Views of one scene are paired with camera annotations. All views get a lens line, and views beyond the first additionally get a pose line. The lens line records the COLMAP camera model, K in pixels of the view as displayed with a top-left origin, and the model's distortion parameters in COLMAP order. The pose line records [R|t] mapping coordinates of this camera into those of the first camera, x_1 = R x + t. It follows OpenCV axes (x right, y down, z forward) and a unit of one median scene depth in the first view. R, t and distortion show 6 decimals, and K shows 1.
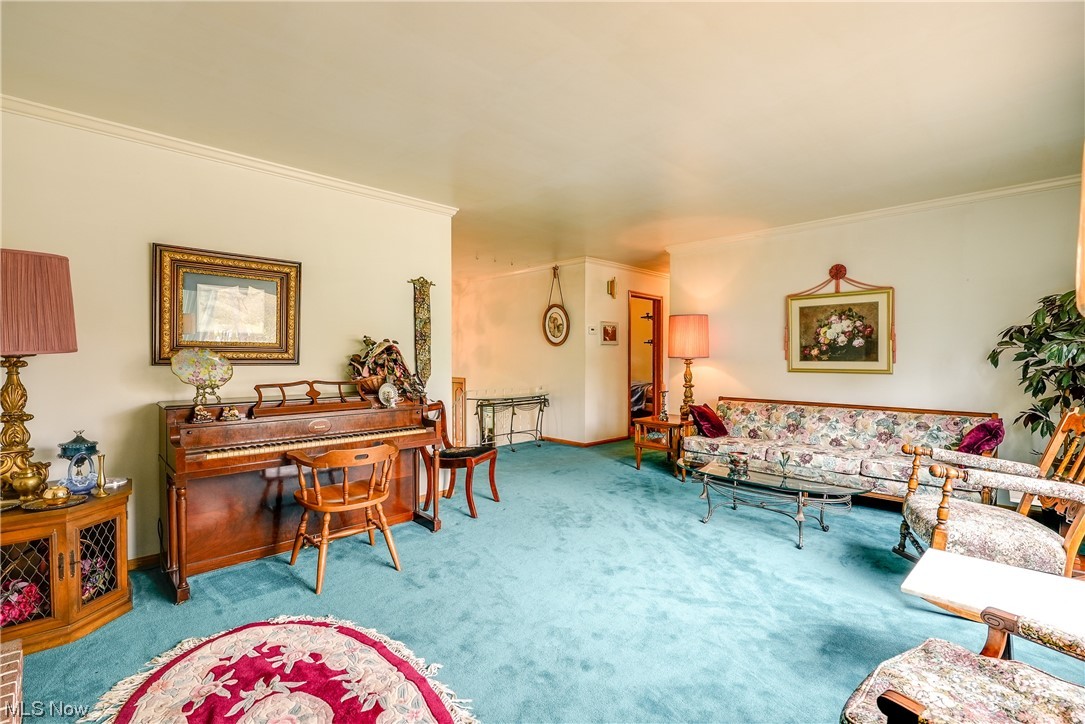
lens RADIAL K [[502.8, 0, 545.7], [0, 502.8, 361.0], [0, 0, 1]] dist [-0.016039, 0.006099]
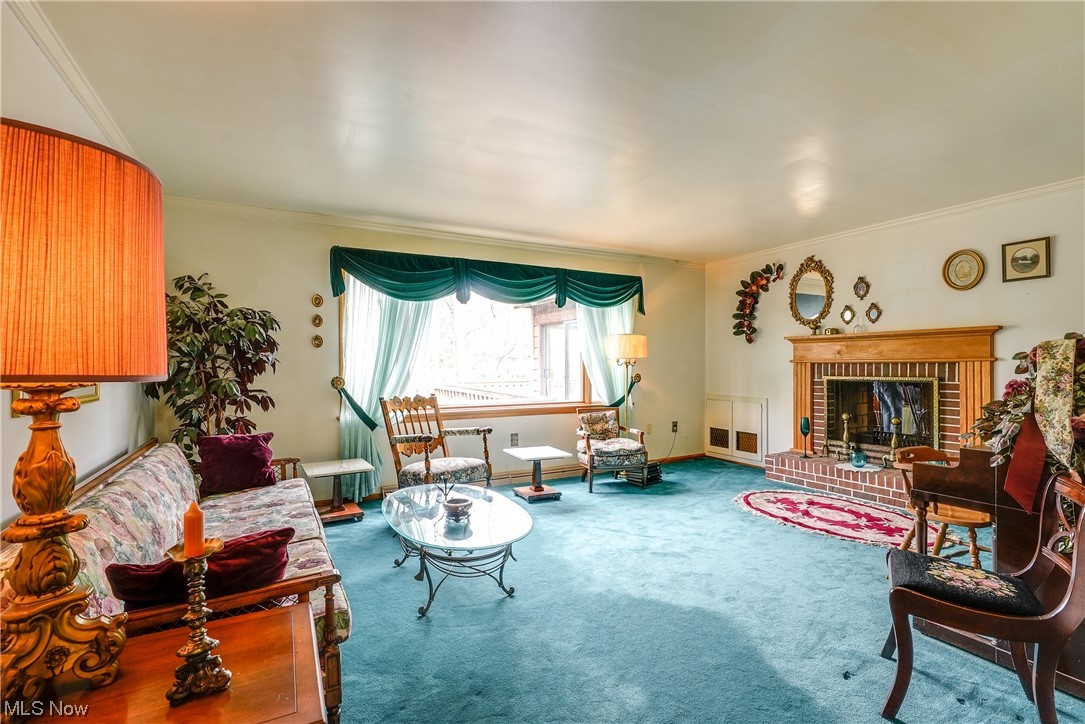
lens RADIAL K [[502.8, 0, 544.4], [0, 502.8, 359.3], [0, 0, 1]] dist [-0.016039, 0.006099]
pose [[-0.960478, 0.000622, 0.278354, 0.051018], [0.001667, 0.999992, 0.003518, -0.017205], [-0.278349, 0.003843, -0.960472, 1.274852]]
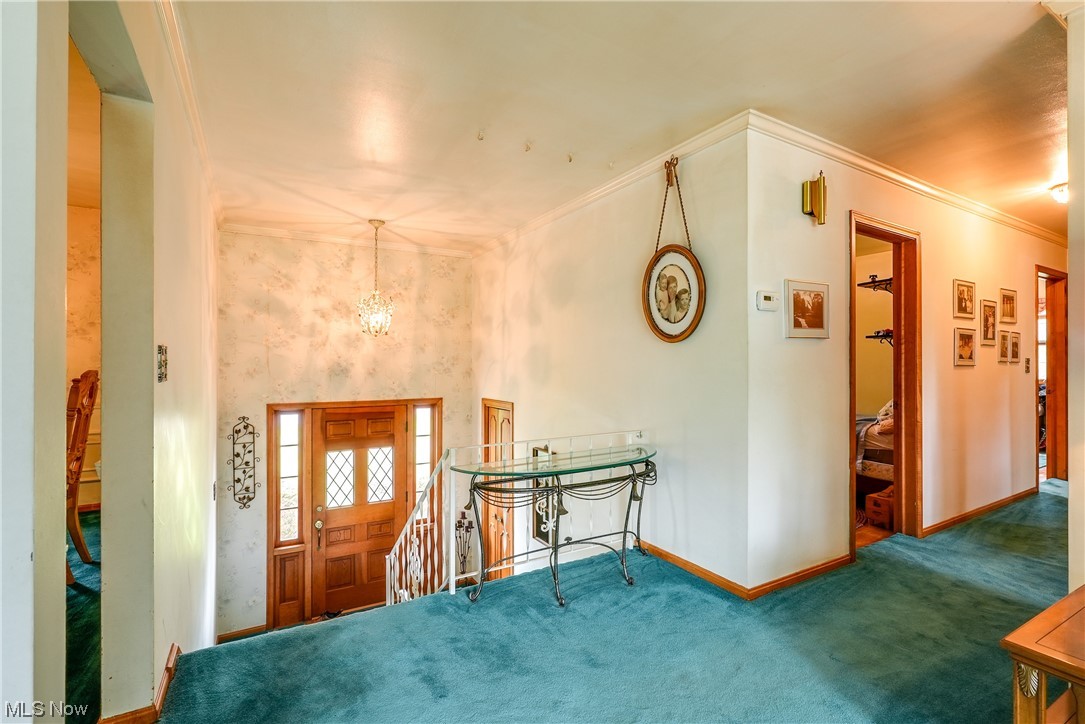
lens RADIAL K [[502.8, 0, 543.1], [0, 502.8, 360.6], [0, 0, 1]] dist [-0.016039, 0.006099]
pose [[0.968802, -0.000510, -0.247836, 0.028167], [-0.003395, 0.999877, -0.015331, -0.010127], [0.247814, 0.015694, 0.968681, 0.809583]]
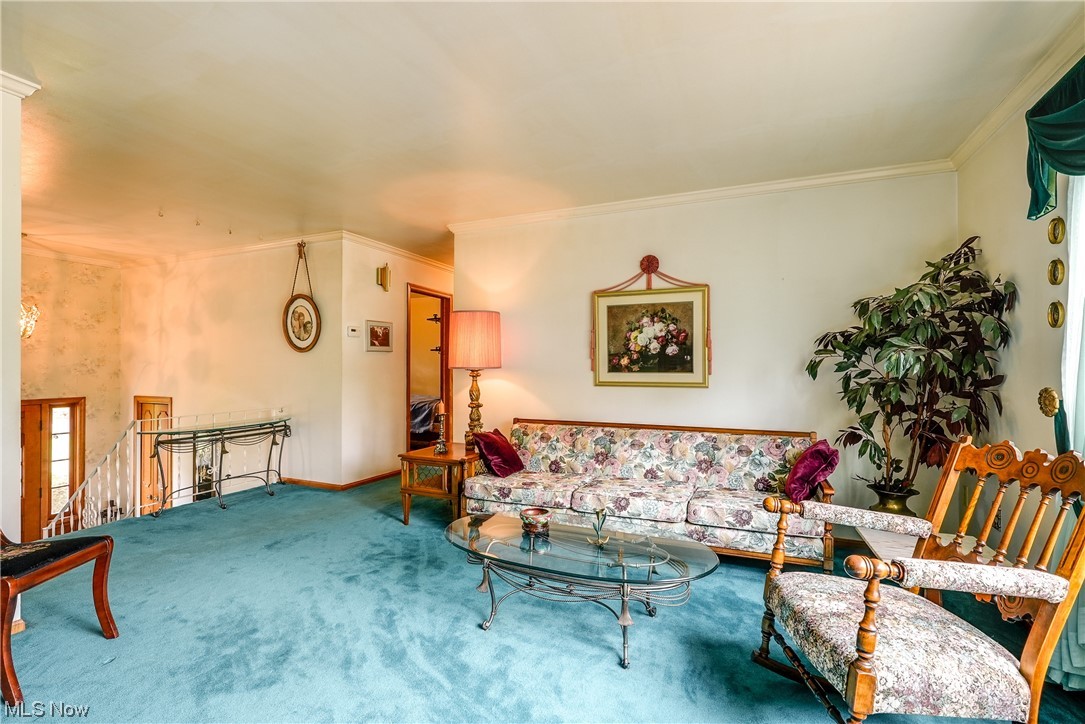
lens RADIAL K [[502.8, 0, 550.6], [0, 502.8, 365.0], [0, 0, 1]] dist [-0.016039, 0.006099]
pose [[0.926055, 0.003166, 0.377375, 0.116973], [0.002023, 0.999909, -0.013352, -0.001240], [-0.377383, 0.013128, 0.925964, 0.288348]]
